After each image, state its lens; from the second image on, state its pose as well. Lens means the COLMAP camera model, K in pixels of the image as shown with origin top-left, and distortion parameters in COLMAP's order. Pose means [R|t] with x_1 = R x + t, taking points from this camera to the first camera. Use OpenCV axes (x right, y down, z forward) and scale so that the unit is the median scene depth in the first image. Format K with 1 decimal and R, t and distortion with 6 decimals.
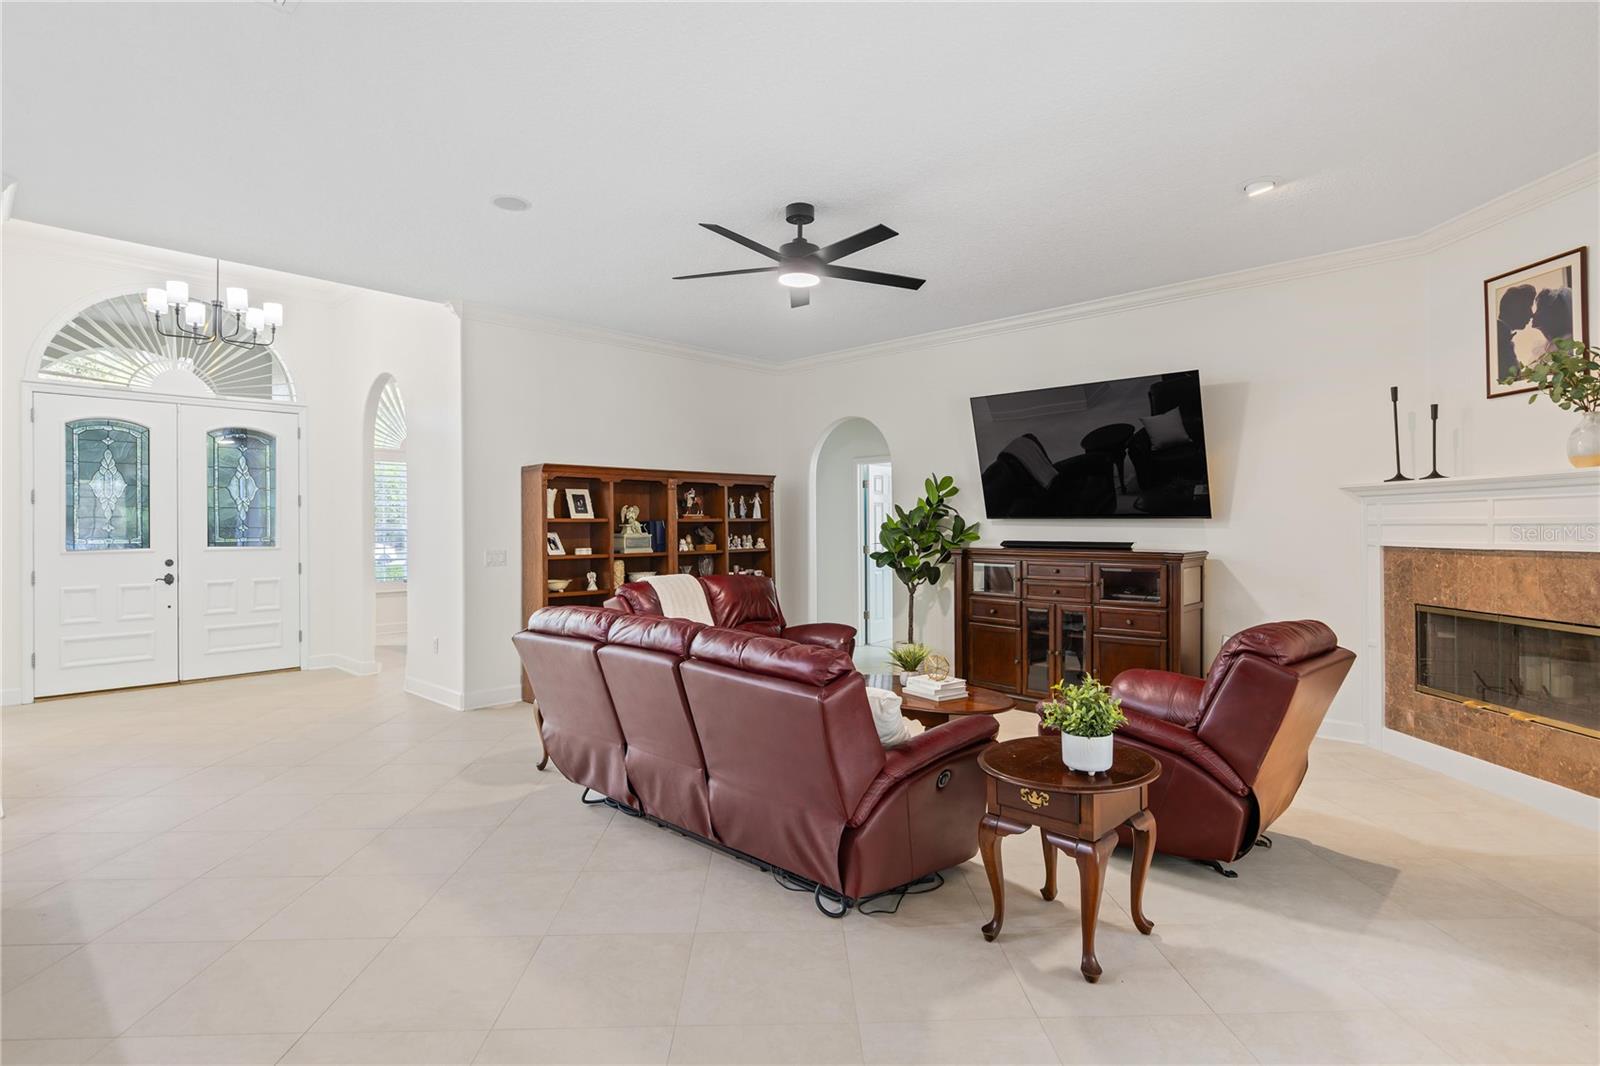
lens RADIAL K [[800.6, 0, 800.1], [0, 800.6, 522.8], [0, 0, 1]] dist [-0.001105, -0.000947]
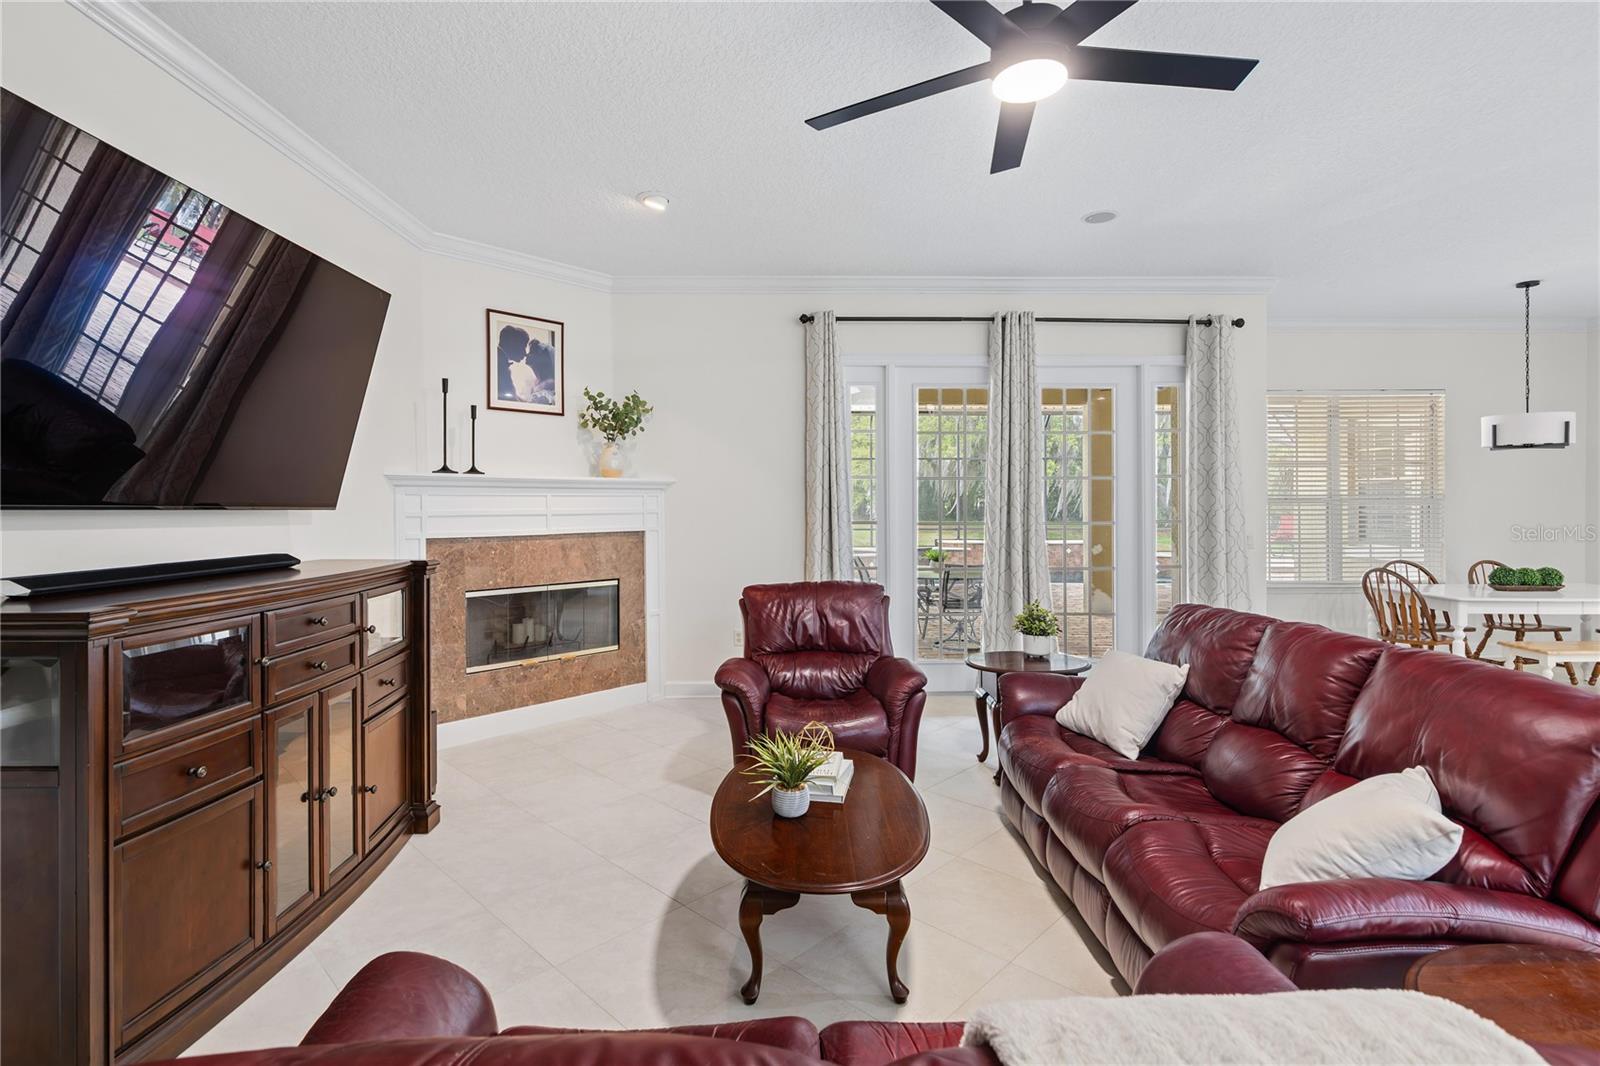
lens RADIAL K [[751.6, 0, 791.0], [0, 751.6, 509.2], [0, 0, 1]] dist [0.000507, 0.000008]
pose [[-0.701906, 0.000943, 0.712269, -0.203575], [0.002806, 0.999995, 0.001442, -0.006051], [-0.712264, 0.003011, -0.701905, 1.207876]]
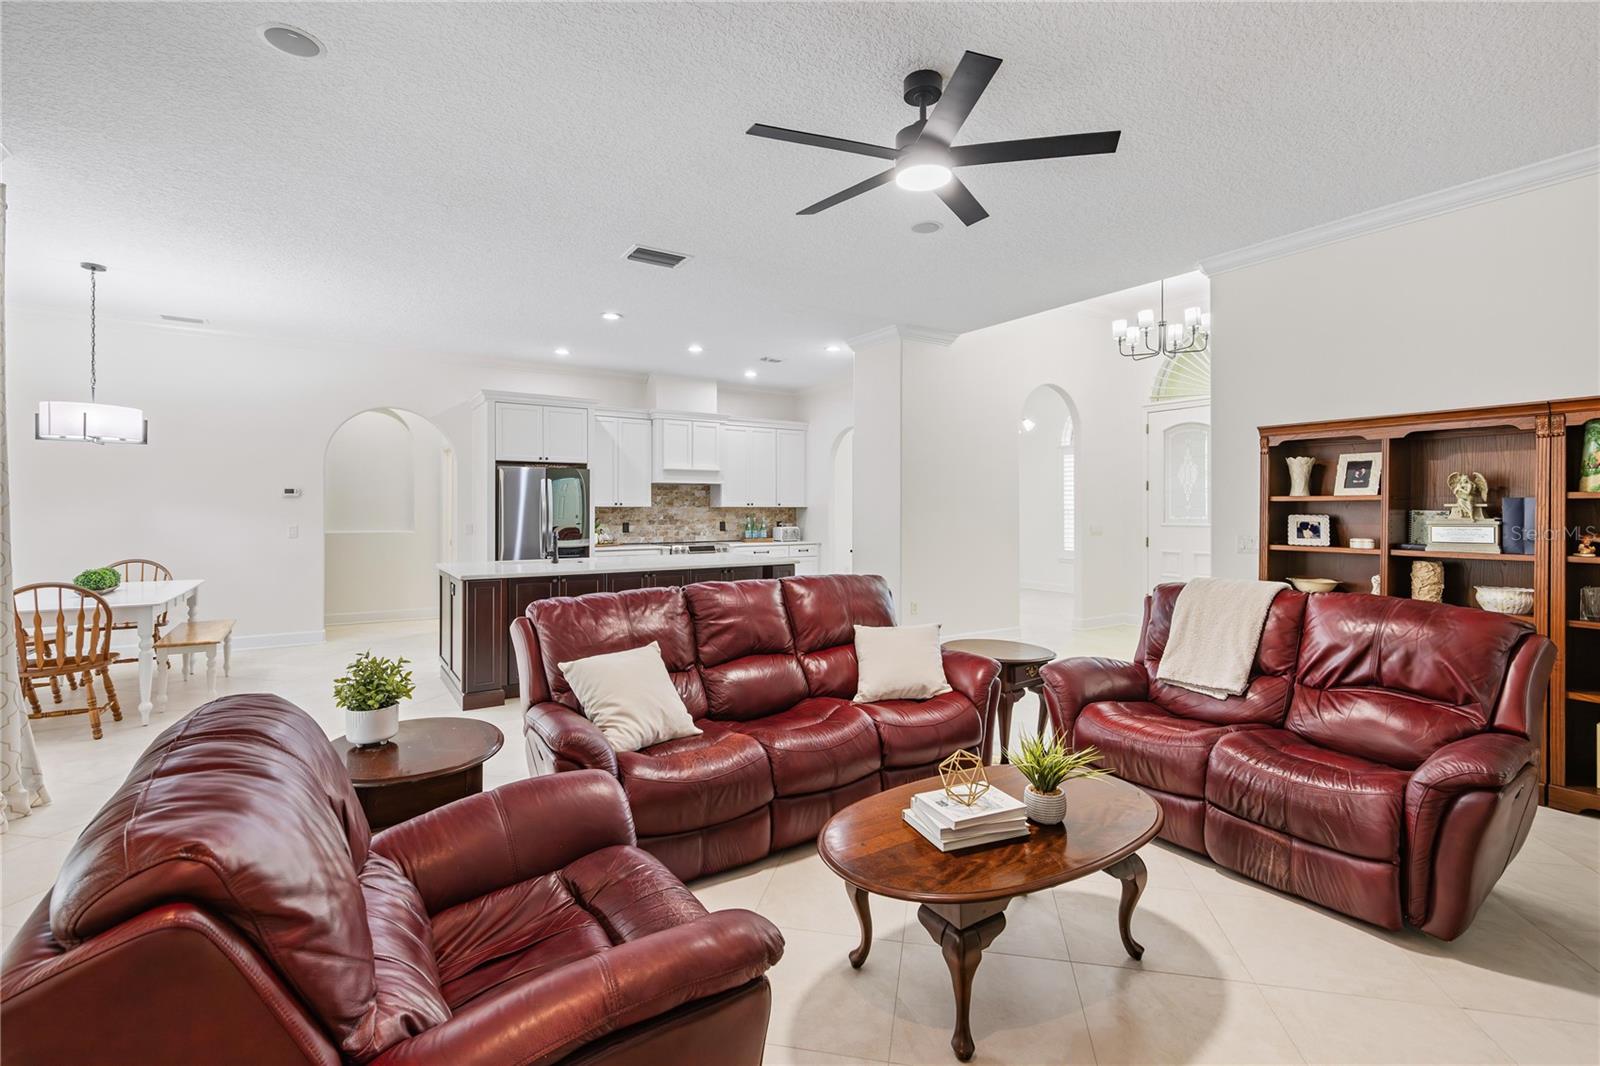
lens RADIAL K [[720.2, 0, 802.8], [0, 720.2, 508.8], [0, 0, 1]] dist [0.011296, -0.004070]
pose [[-0.232420, 0.005398, -0.972600, 0.548664], [0.004775, 0.999979, 0.004409, 0.000718], [0.972604, -0.003620, -0.232441, 0.850221]]
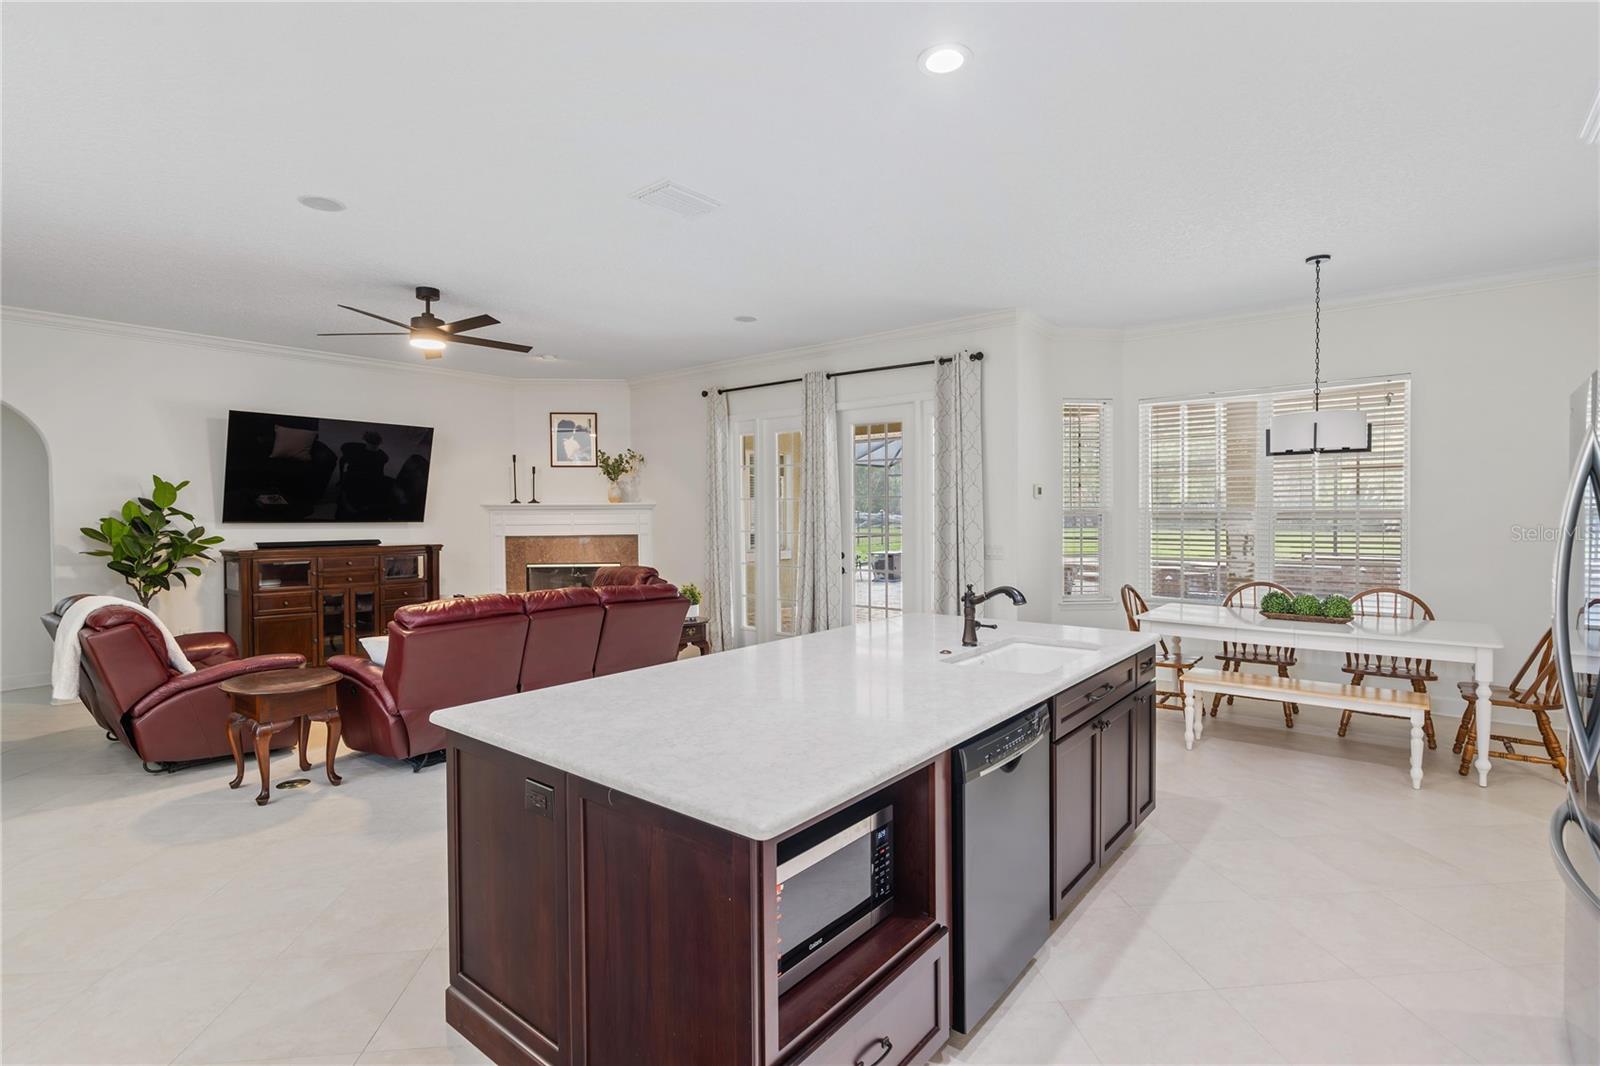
lens RADIAL K [[768.0, 0, 800.3], [0, 768.0, 527.7], [0, 0, 1]] dist [-0.003942, -0.000494]
pose [[-0.071957, -0.014408, 0.997304, -1.059402], [0.003099, 0.999888, 0.014669, -0.014920], [-0.997403, 0.004146, -0.071905, 0.390721]]
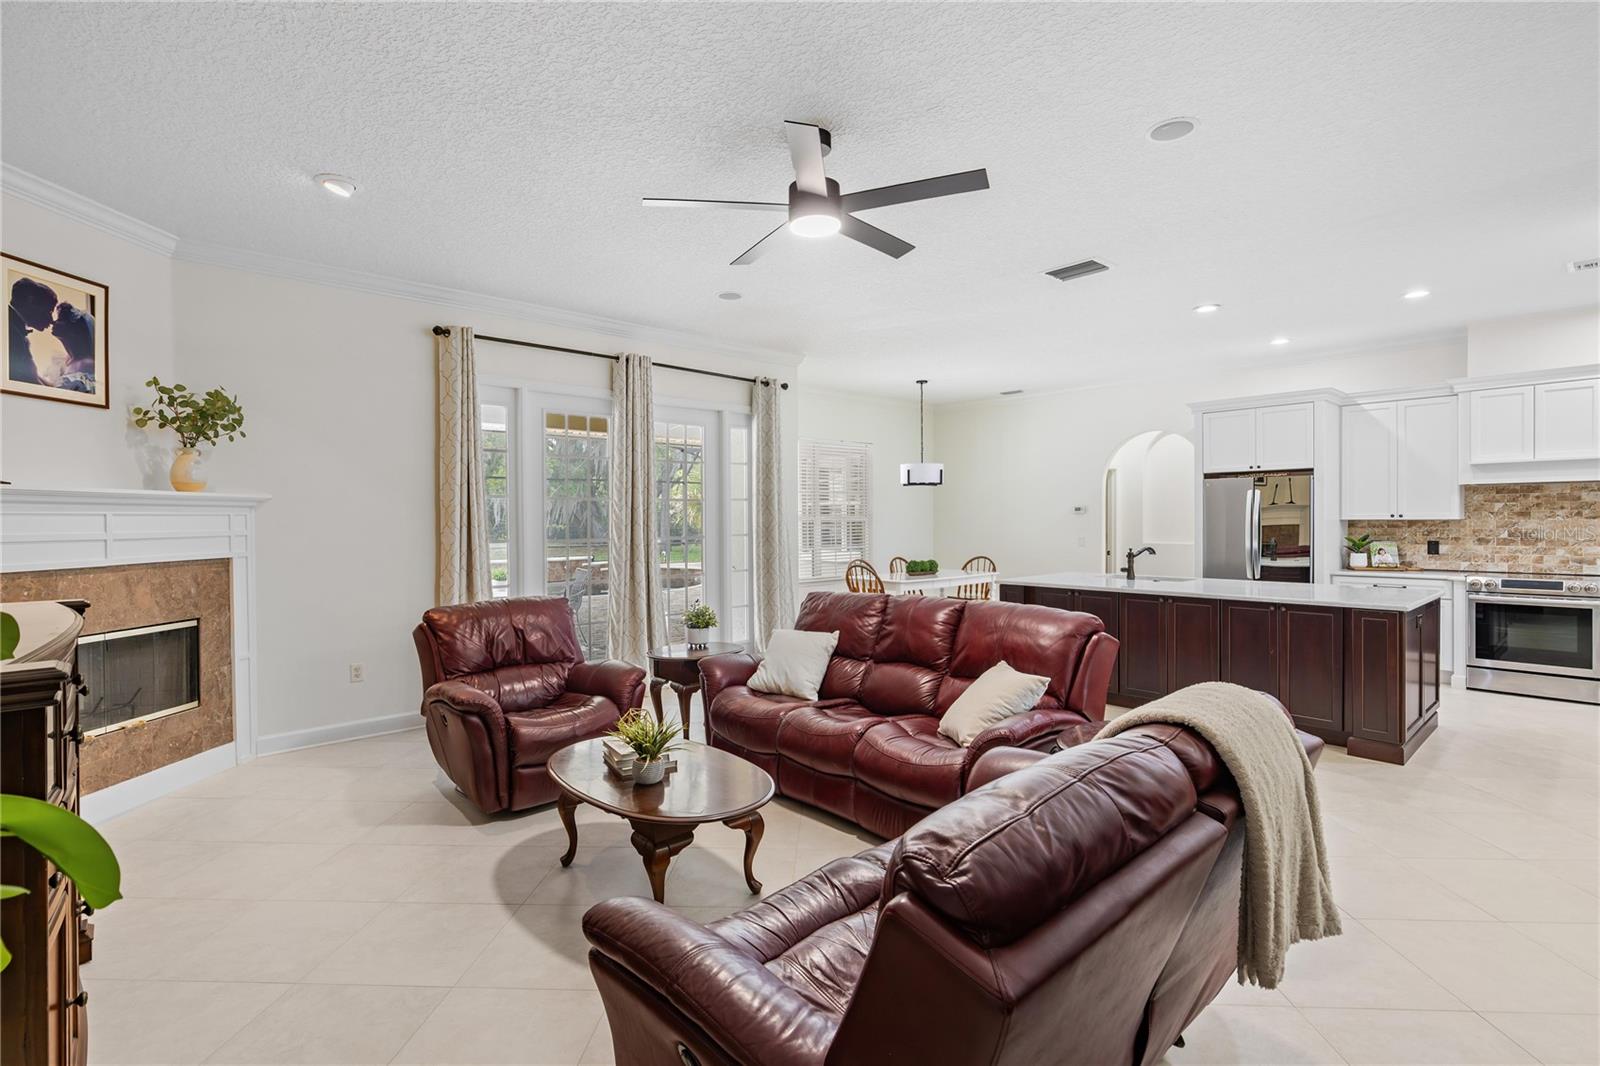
lens RADIAL K [[751.6, 0, 803.4], [0, 751.6, 524.4], [0, 0, 1]] dist [0.000507, 0.000008]
pose [[-0.997132, 0.012927, 0.074576, -0.033582], [0.013057, 0.999914, 0.001256, -0.005383], [-0.074553, 0.002226, -0.997215, 1.422463]]
